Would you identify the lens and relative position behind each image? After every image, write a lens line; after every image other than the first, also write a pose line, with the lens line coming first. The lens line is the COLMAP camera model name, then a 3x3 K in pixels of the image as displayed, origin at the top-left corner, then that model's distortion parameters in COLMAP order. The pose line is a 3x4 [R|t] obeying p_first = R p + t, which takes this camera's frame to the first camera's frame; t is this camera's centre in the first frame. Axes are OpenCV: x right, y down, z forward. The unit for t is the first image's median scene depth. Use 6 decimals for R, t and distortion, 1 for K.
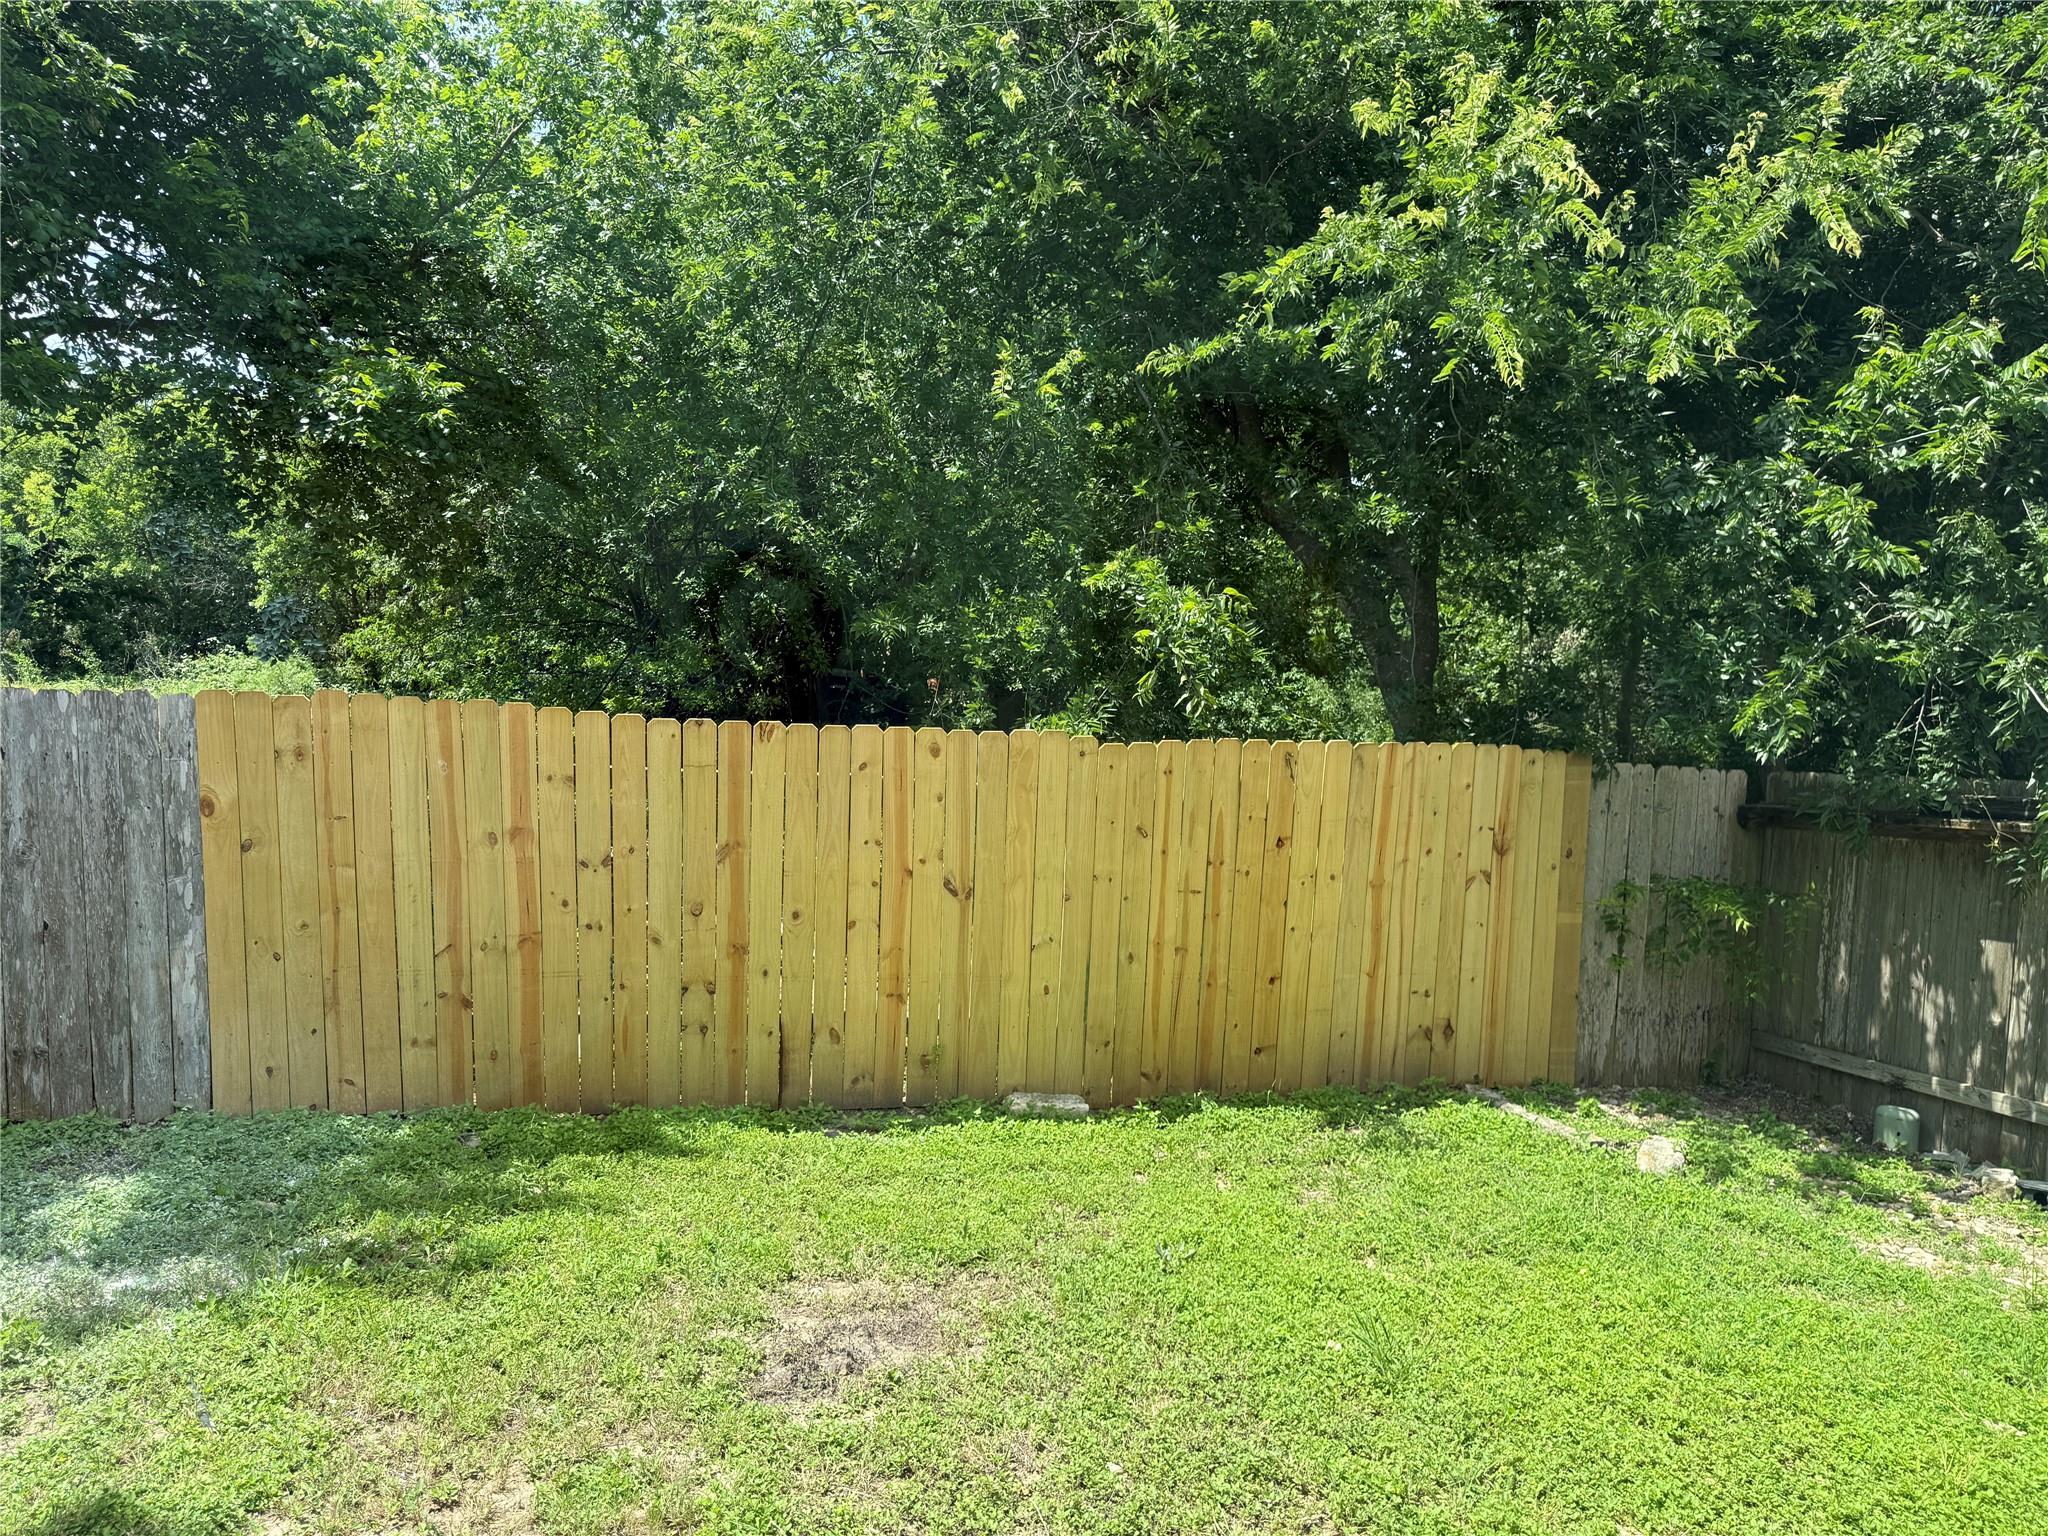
lens RADIAL K [[1466.5, 0, 1024.0], [0, 1466.5, 768.0], [0, 0, 1]] dist [0.123562, -0.152721]
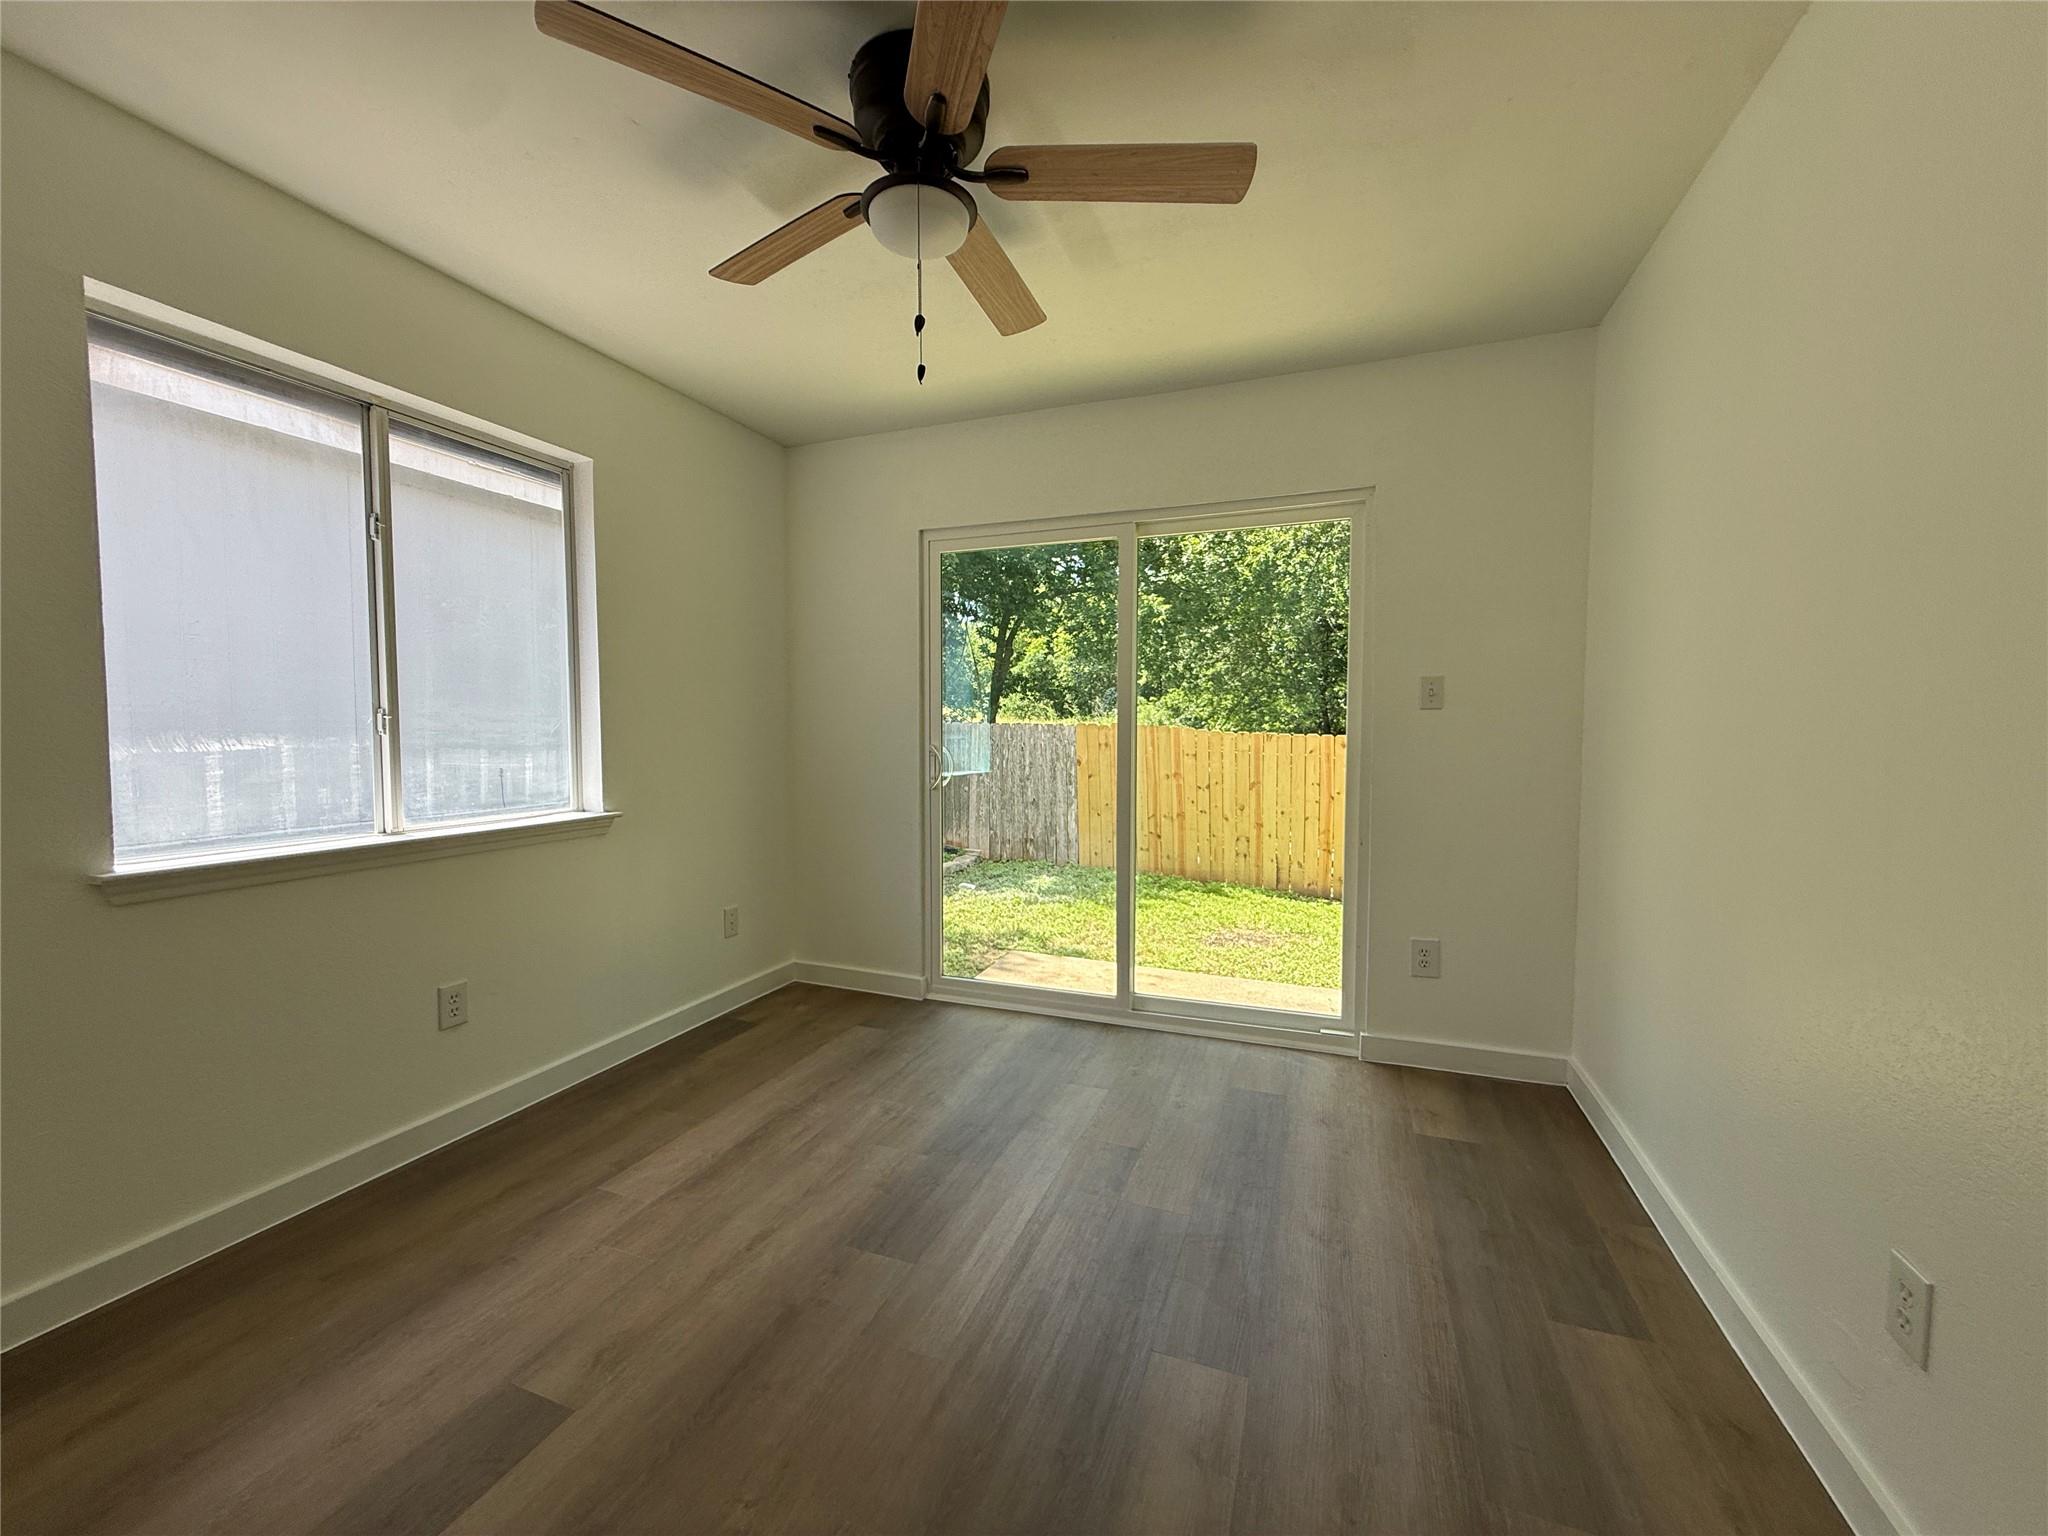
lens RADIAL K [[813.8, 0, 1020.2], [0, 813.8, 770.1], [0, 0, 1]] dist [-0.003059, 0.000170]
pose [[0.811710, 0.023446, -0.583590, 0.281737], [-0.018395, 0.999724, 0.014579, 0.018097], [0.583771, -0.001099, 0.811917, -0.352510]]
